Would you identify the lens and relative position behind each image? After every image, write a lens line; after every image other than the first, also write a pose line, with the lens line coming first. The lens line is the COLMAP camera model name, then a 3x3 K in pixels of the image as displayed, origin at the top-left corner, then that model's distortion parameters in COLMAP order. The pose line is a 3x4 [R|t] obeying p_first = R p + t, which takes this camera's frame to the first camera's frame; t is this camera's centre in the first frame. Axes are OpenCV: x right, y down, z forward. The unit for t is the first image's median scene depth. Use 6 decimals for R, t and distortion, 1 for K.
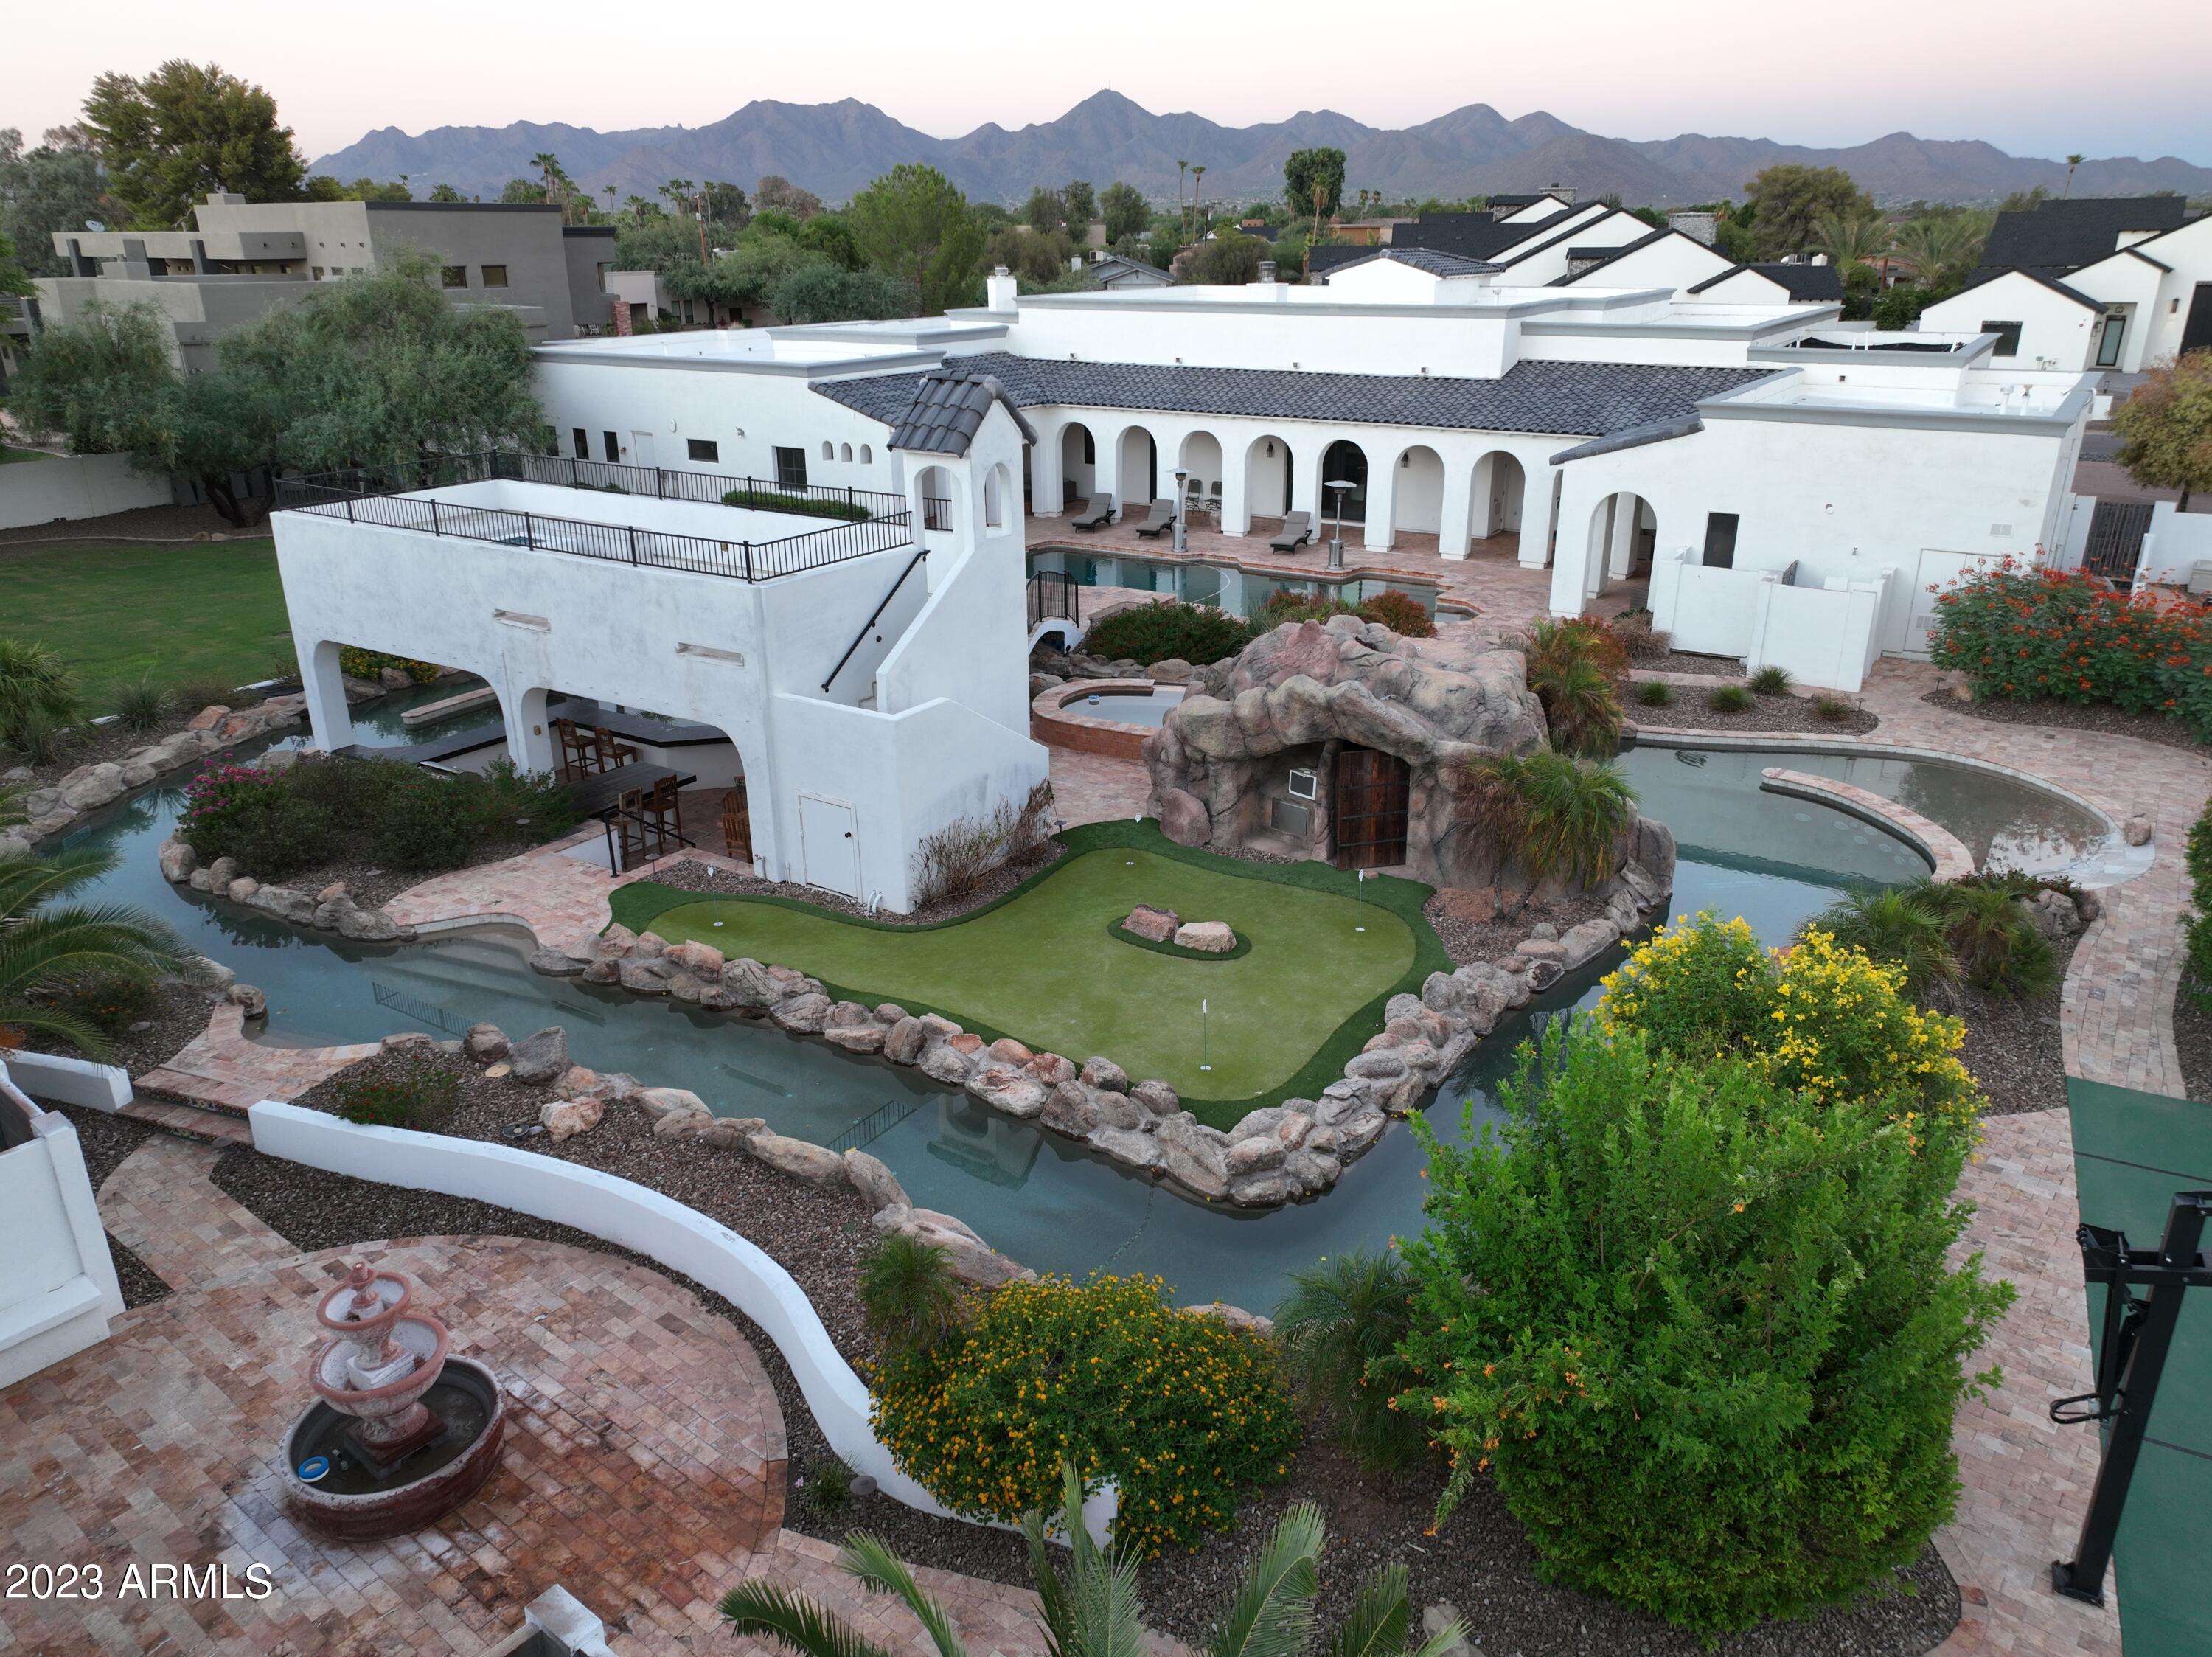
lens RADIAL K [[1553.1, 0, 1110.3], [0, 1553.1, 829.8], [0, 0, 1]] dist [0.005608, 0.005325]
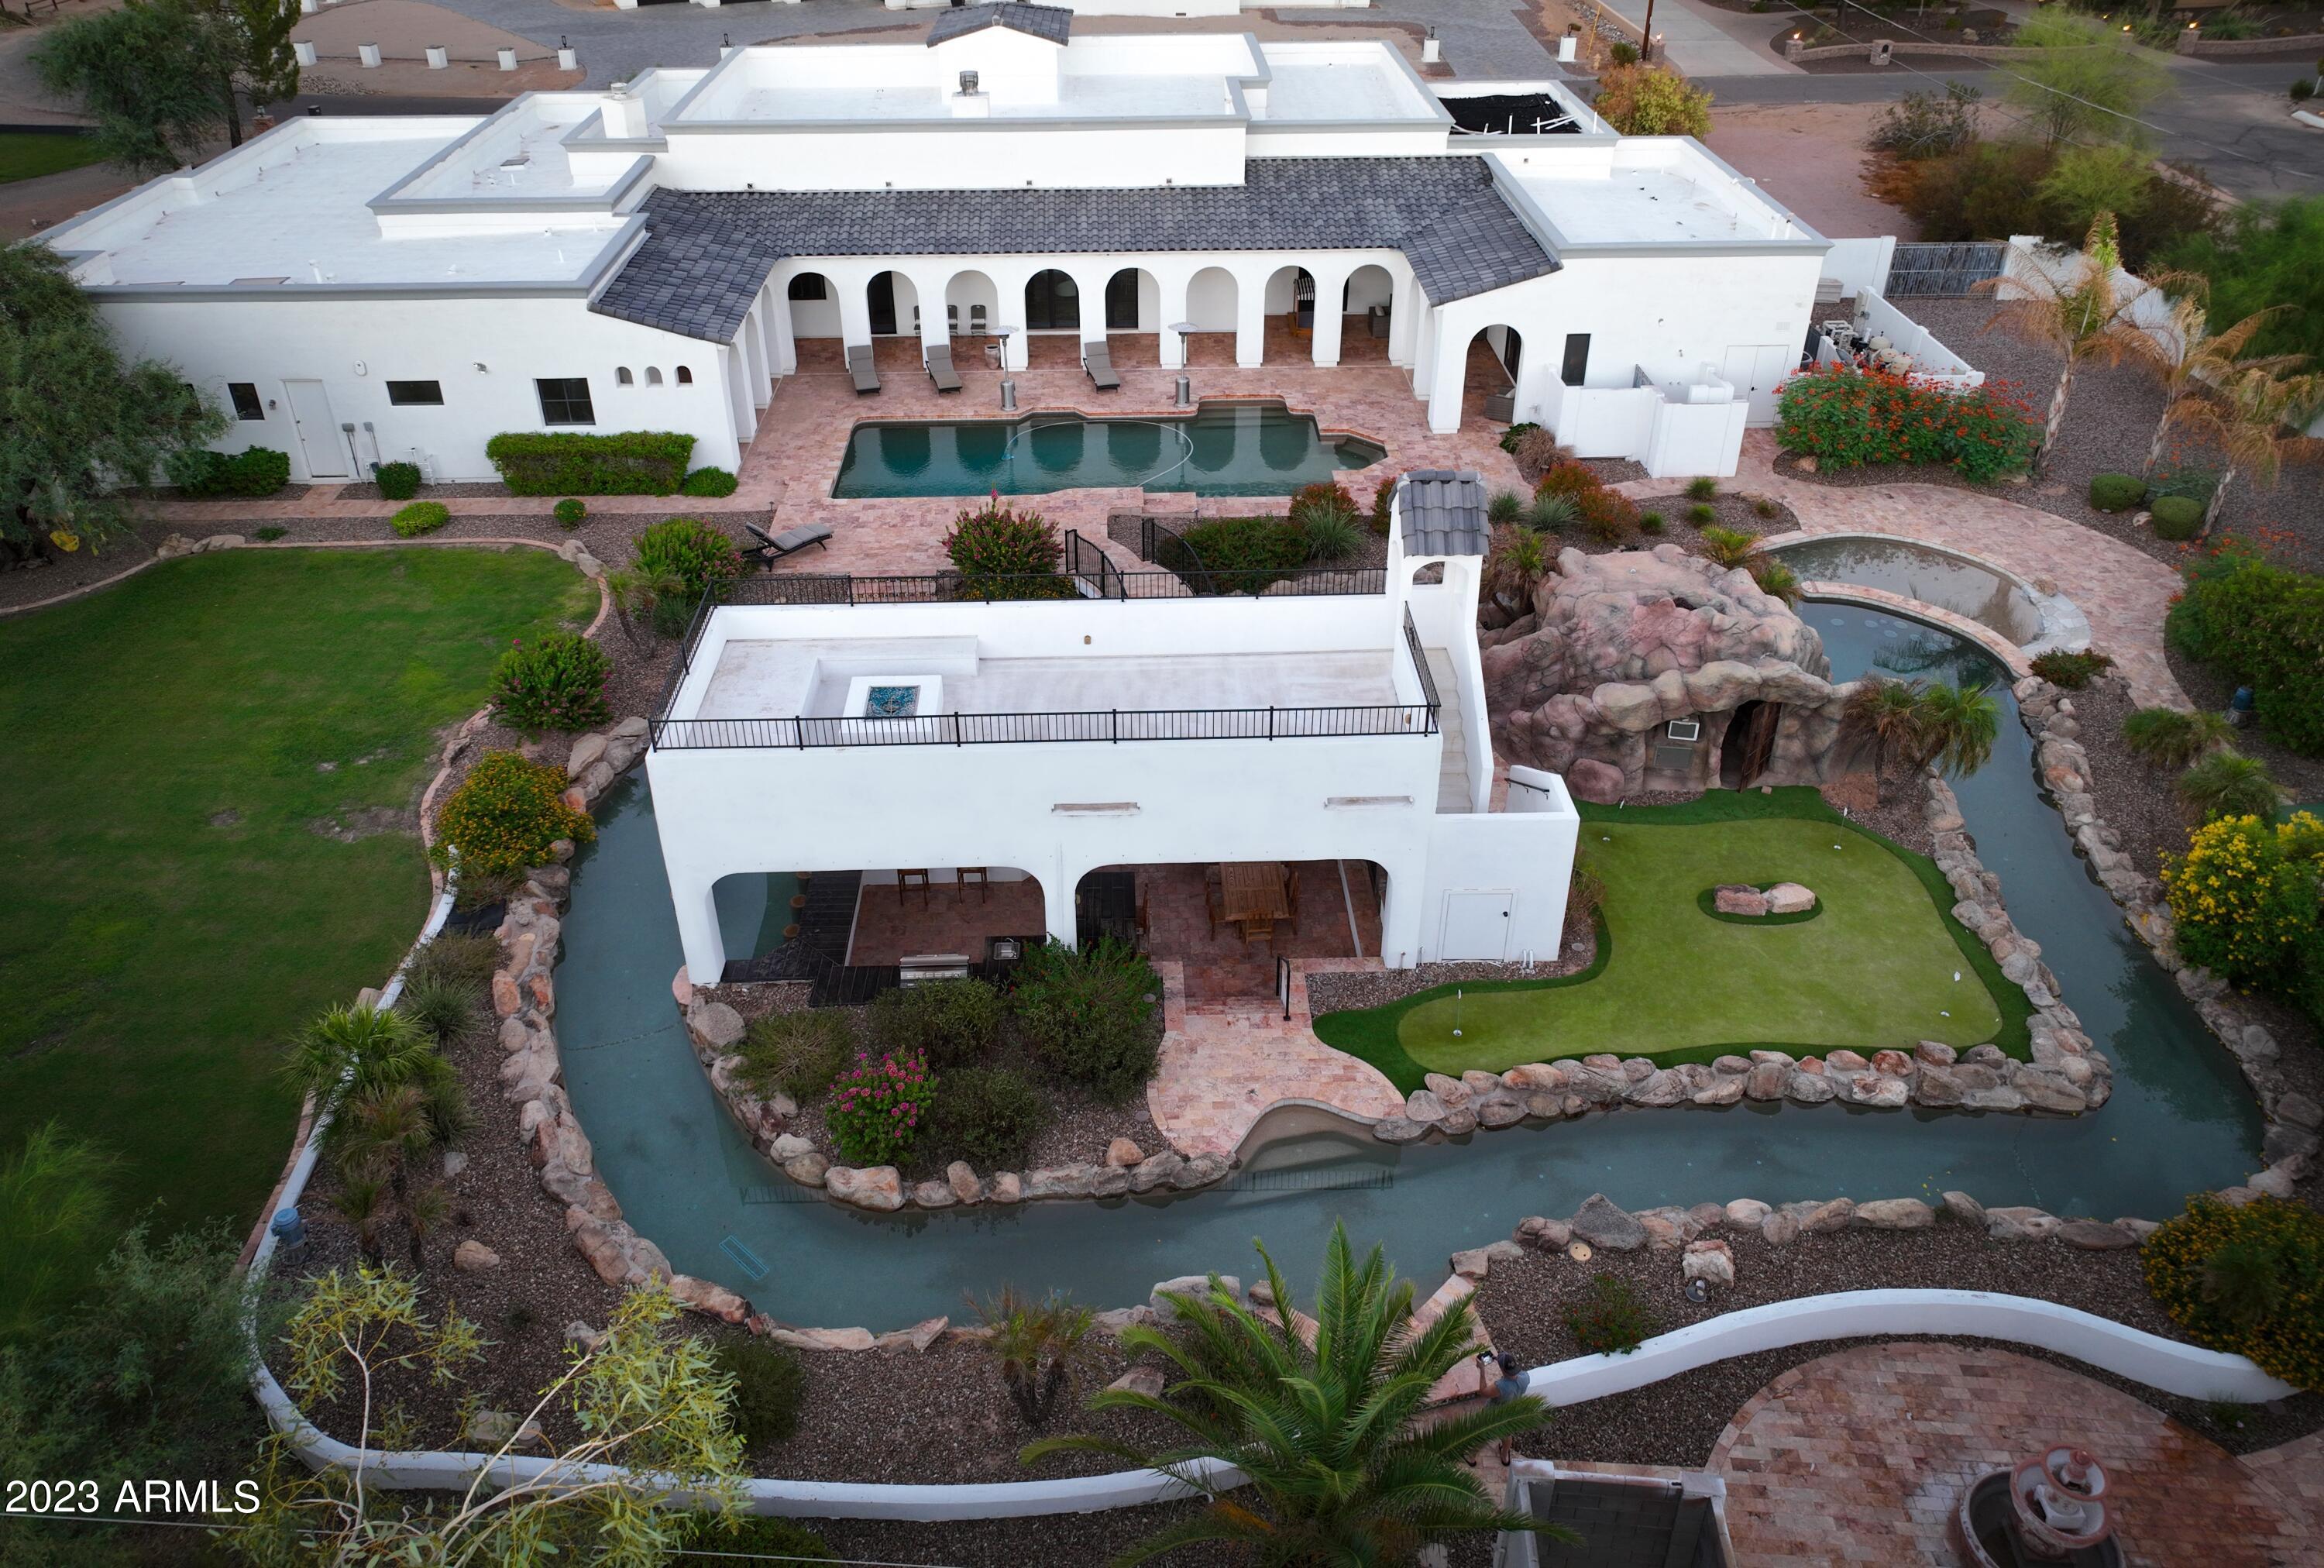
lens RADIAL K [[1641.7, 0, 1143.2], [0, 1641.7, 700.2], [0, 0, 1]] dist [0.006518, 0.002469]
pose [[0.821250, -0.297164, 0.487075, -0.858032], [0.203739, 0.950119, 0.236145, -0.448159], [-0.532952, -0.094698, 0.840829, 0.133658]]
